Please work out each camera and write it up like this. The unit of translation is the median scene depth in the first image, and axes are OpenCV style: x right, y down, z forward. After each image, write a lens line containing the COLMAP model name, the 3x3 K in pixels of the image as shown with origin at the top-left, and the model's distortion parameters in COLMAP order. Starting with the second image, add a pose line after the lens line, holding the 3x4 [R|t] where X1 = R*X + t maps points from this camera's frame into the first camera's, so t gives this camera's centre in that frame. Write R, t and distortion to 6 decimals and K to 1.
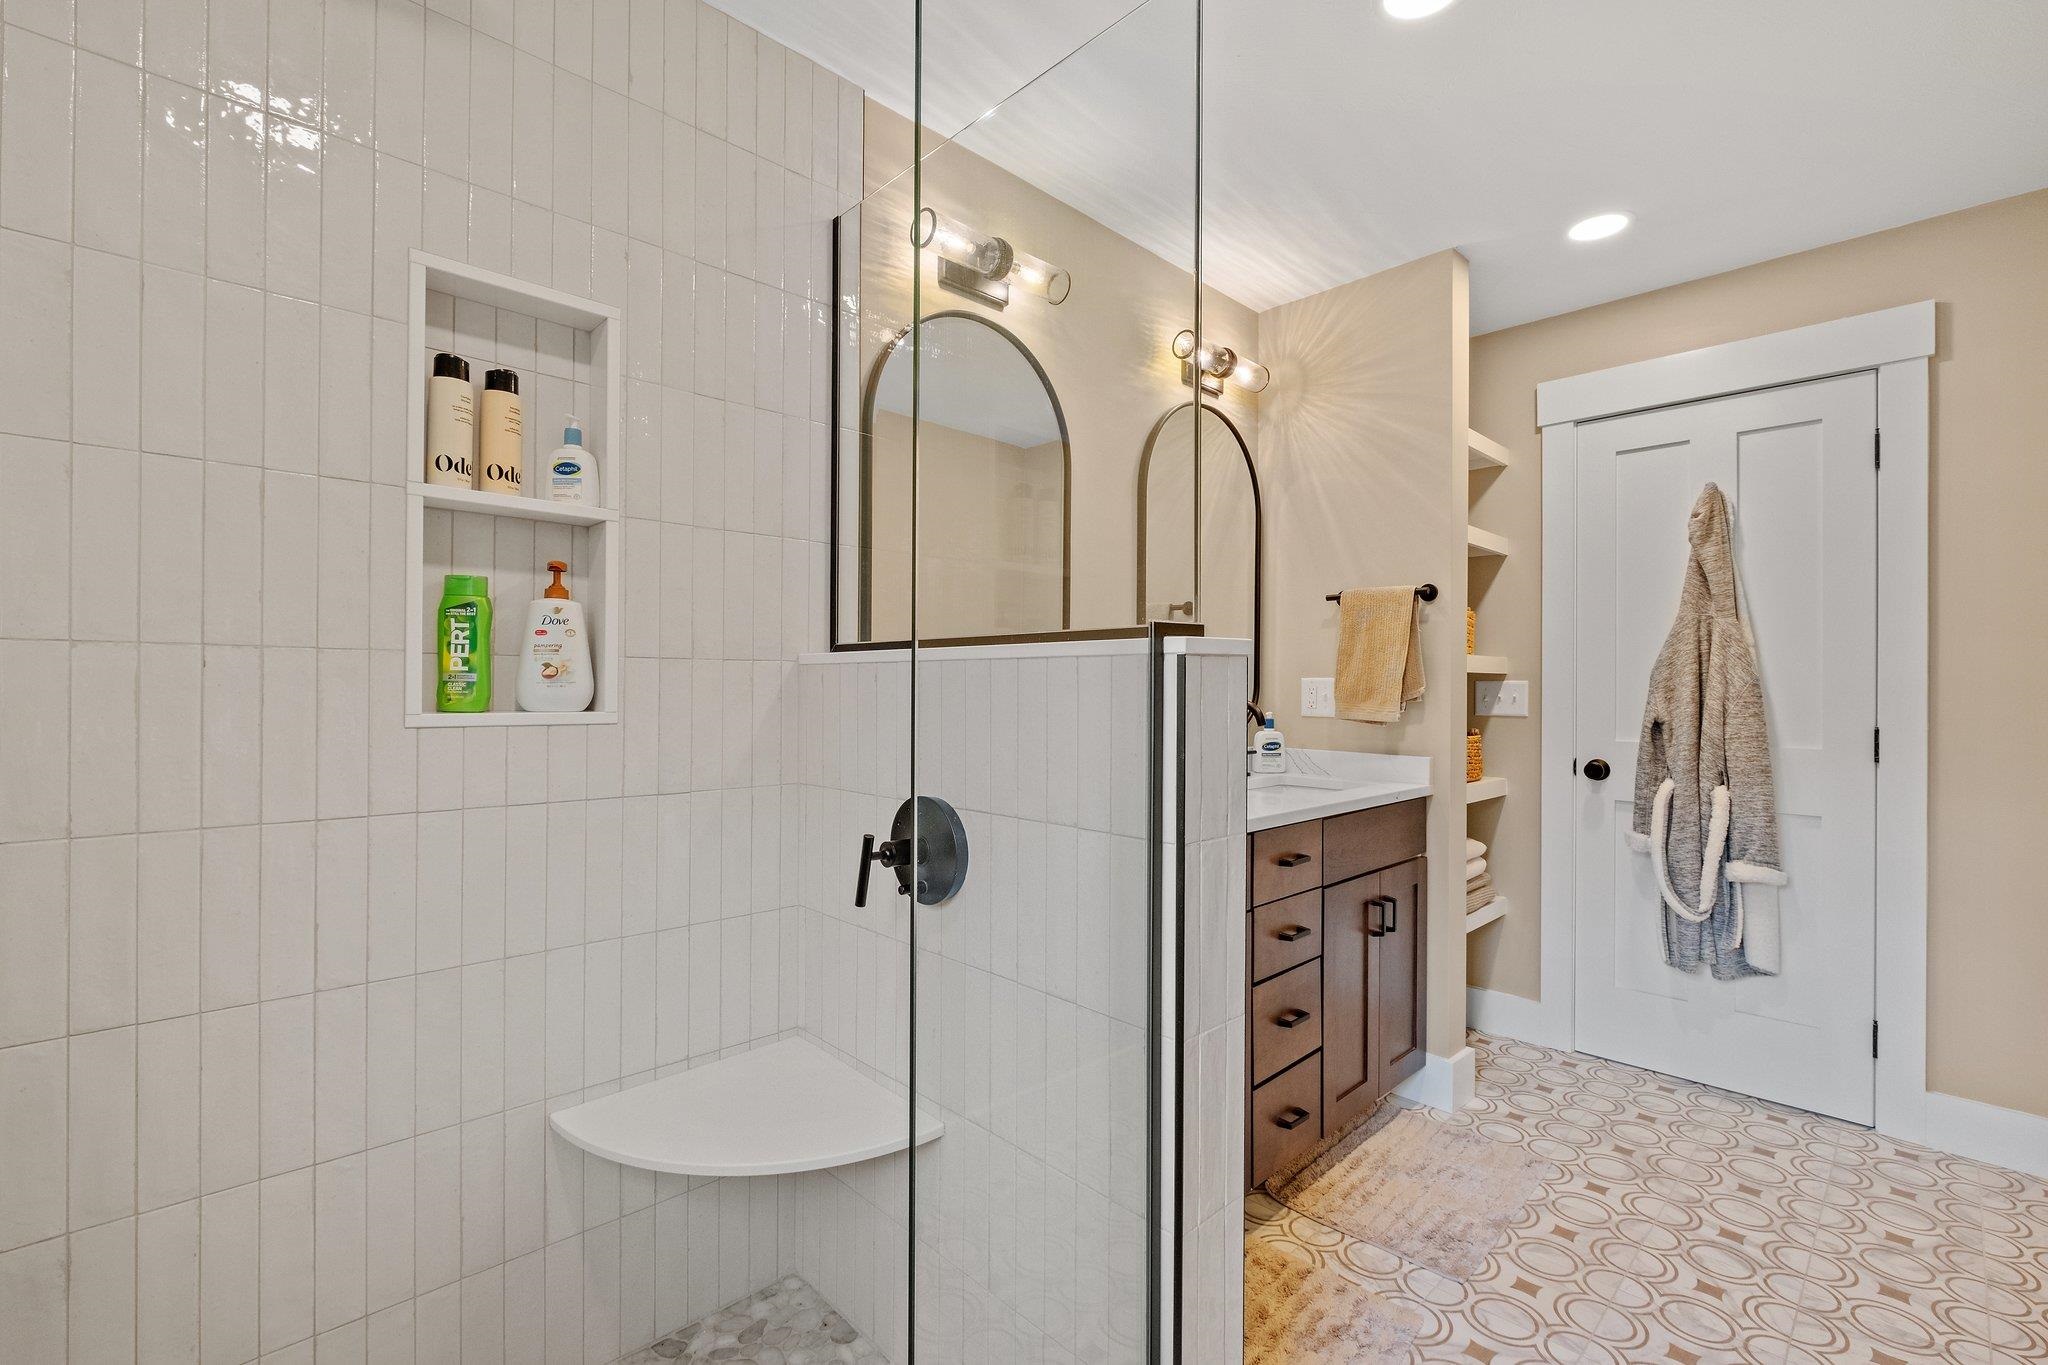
lens RADIAL K [[911.4, 0, 1052.2], [0, 911.4, 679.2], [0, 0, 1]] dist [-0.002389, -0.000402]
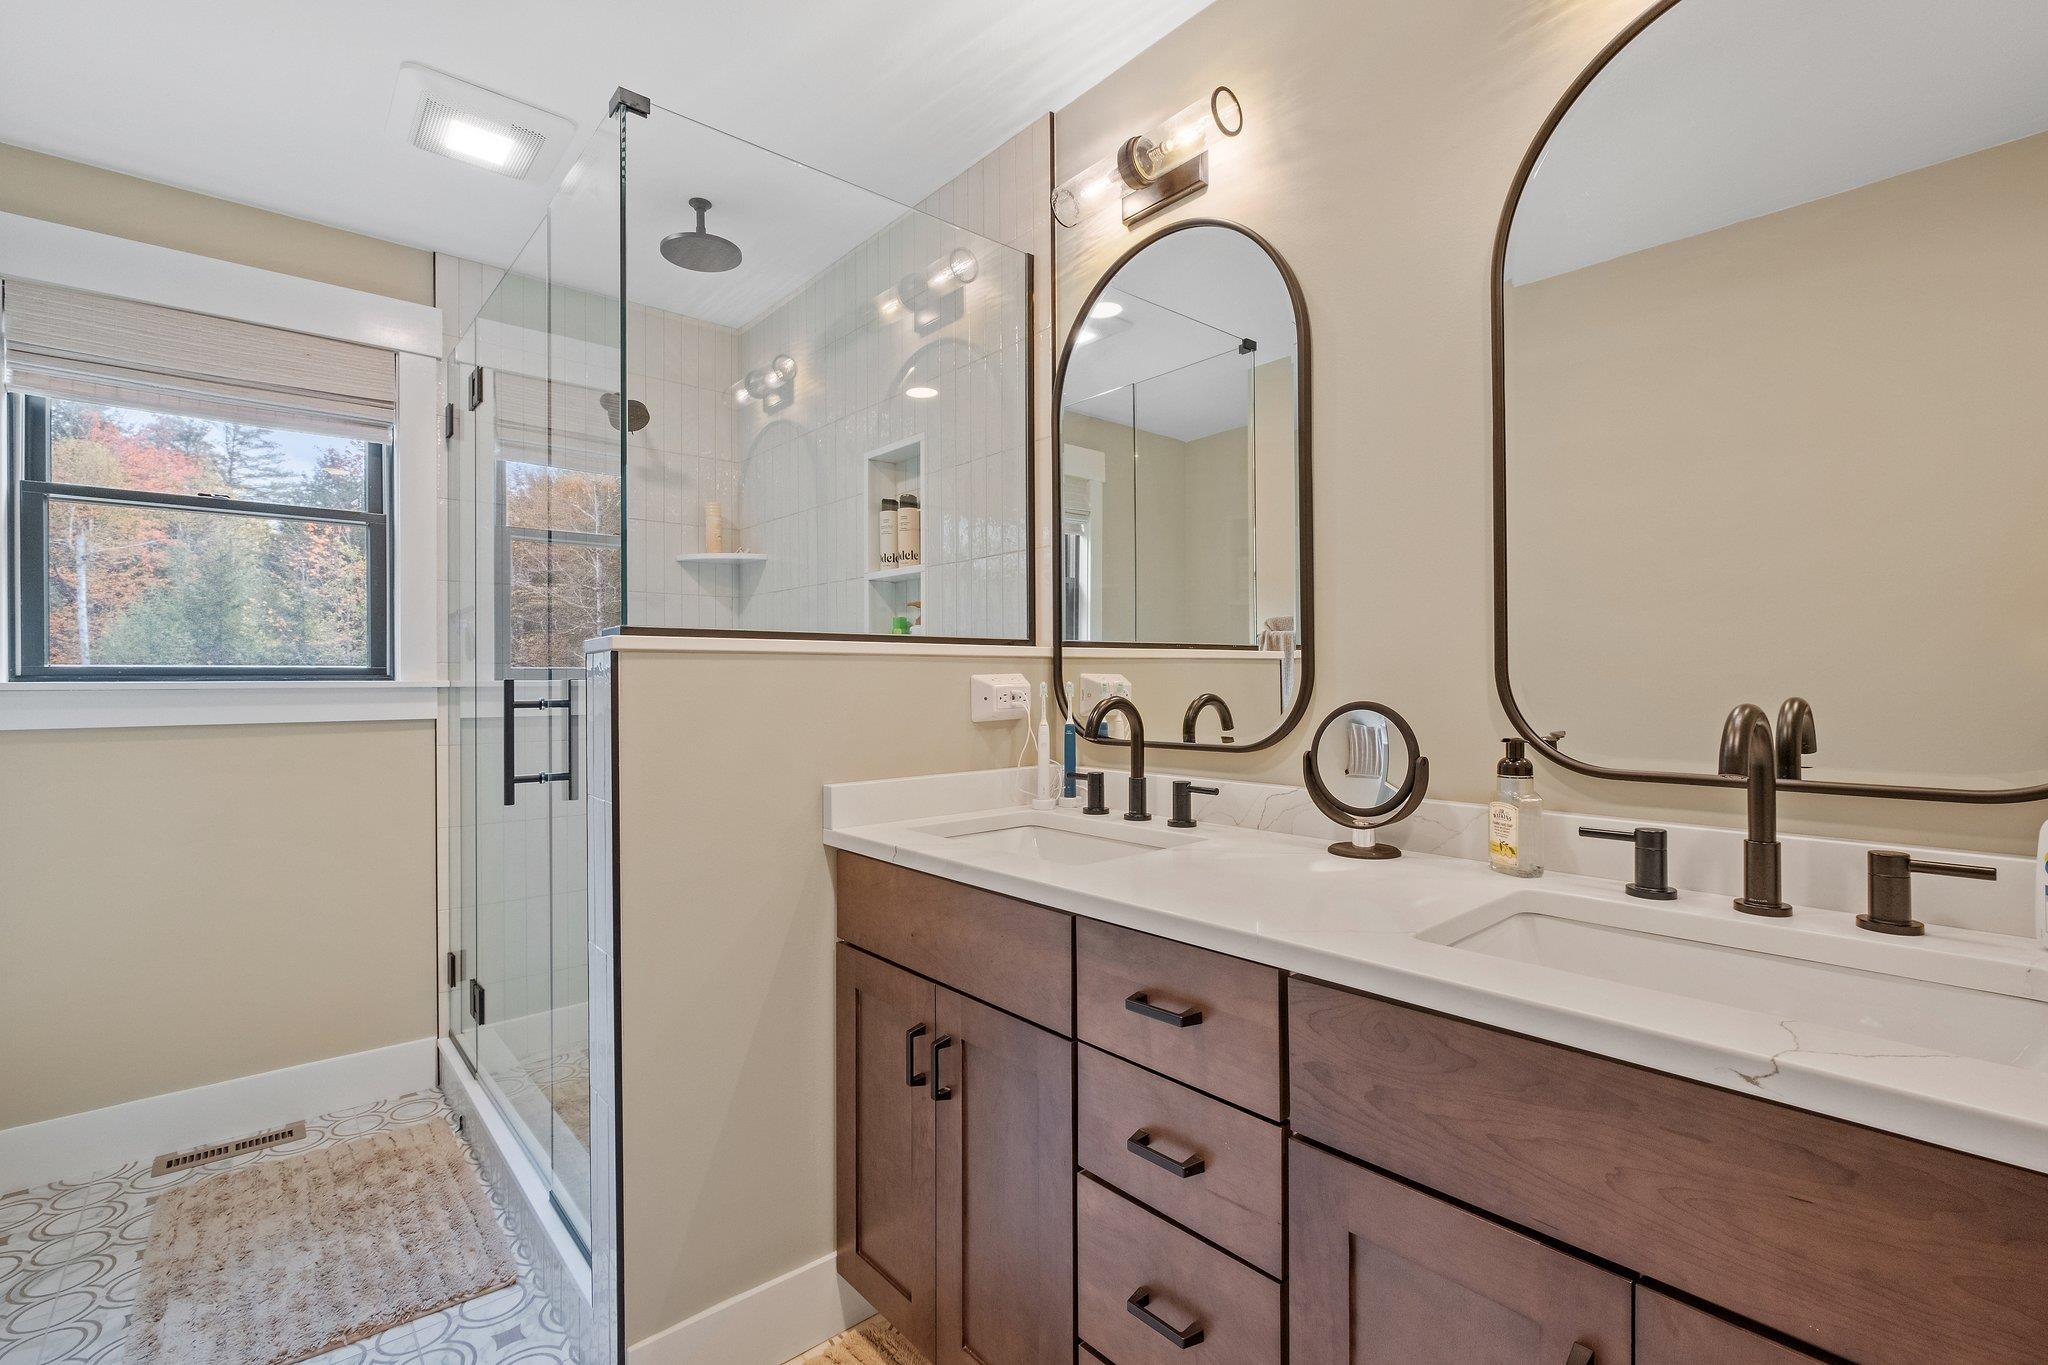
lens RADIAL K [[911.4, 0, 1052.2], [0, 911.4, 679.2], [0, 0, 1]] dist [-0.002389, -0.000402]
pose [[-0.069545, -0.004373, -0.997569, 1.107670], [0.017194, 0.999837, -0.005581, 0.024186], [0.997431, -0.017541, -0.069459, 1.394465]]
